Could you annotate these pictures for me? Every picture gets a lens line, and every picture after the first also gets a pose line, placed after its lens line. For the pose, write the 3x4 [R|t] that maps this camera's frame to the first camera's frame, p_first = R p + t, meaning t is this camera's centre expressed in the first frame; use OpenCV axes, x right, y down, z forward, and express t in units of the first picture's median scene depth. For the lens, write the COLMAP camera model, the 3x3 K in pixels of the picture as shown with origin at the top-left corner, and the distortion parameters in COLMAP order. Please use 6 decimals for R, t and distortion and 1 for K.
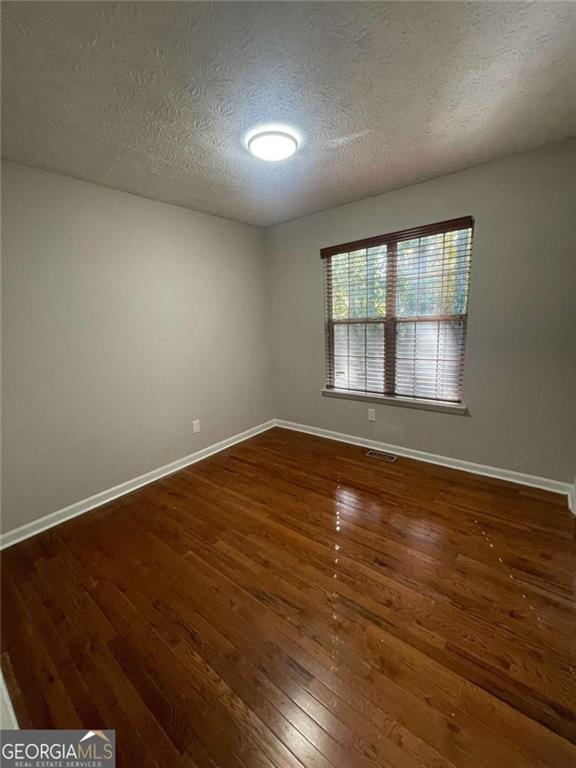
lens RADIAL K [[310.6, 0, 291.4], [0, 310.6, 381.0], [0, 0, 1]] dist [-0.001339, -0.000153]
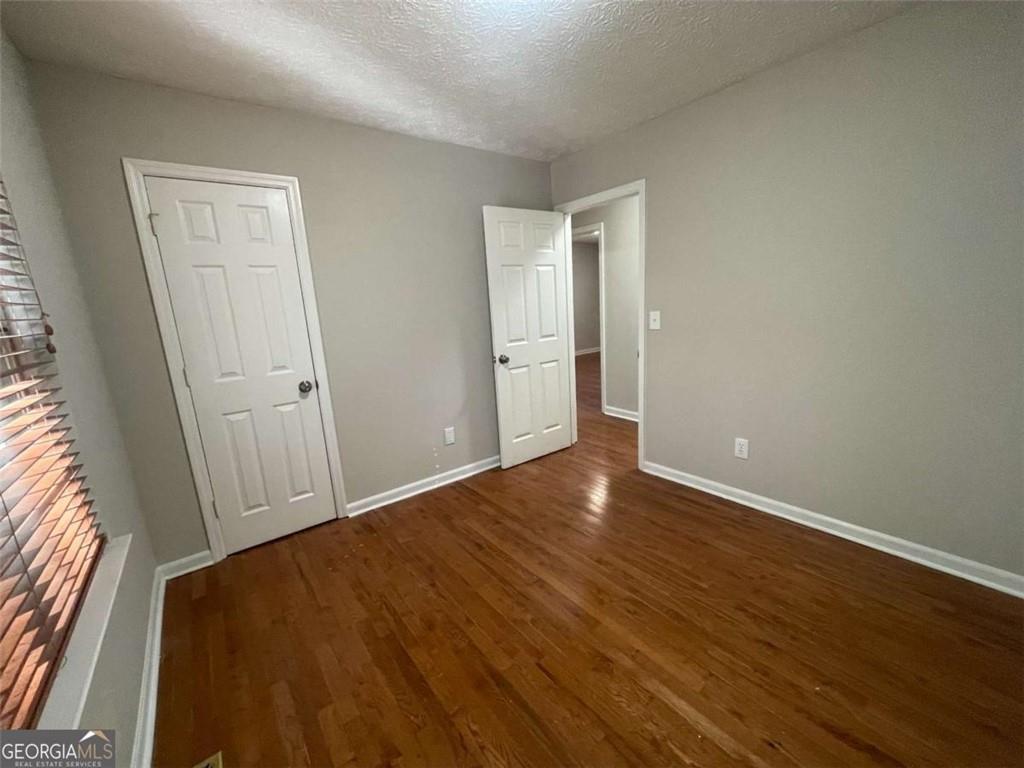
lens RADIAL K [[414.1, 0, 513.7], [0, 414.1, 382.2], [0, 0, 1]] dist [-0.001339, -0.000153]
pose [[-0.964828, 0.053644, 0.257352, -0.115638], [0.151245, 0.913984, 0.376508, -0.232528], [-0.215018, 0.402189, -0.889950, 1.233929]]
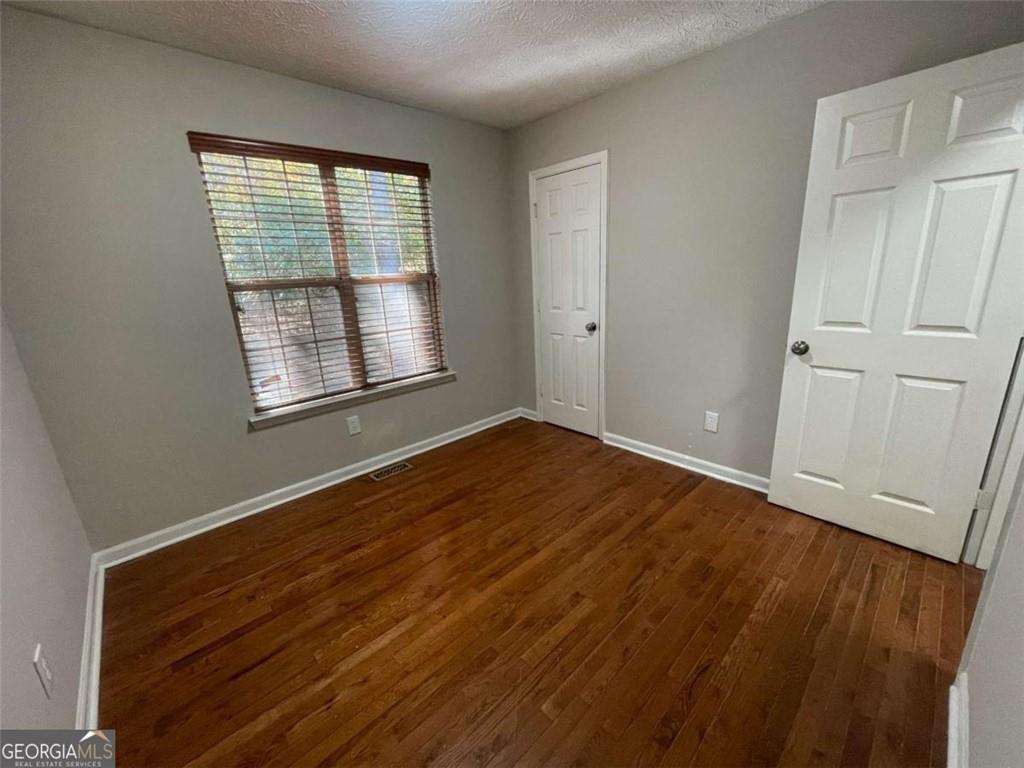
lens RADIAL K [[414.1, 0, 513.7], [0, 414.1, 382.2], [0, 0, 1]] dist [-0.001339, -0.000153]
pose [[0.143115, -0.212907, 0.966534, -0.605049], [0.238630, 0.955199, 0.175076, -0.058558], [-0.960507, 0.205588, 0.187509, 0.562369]]
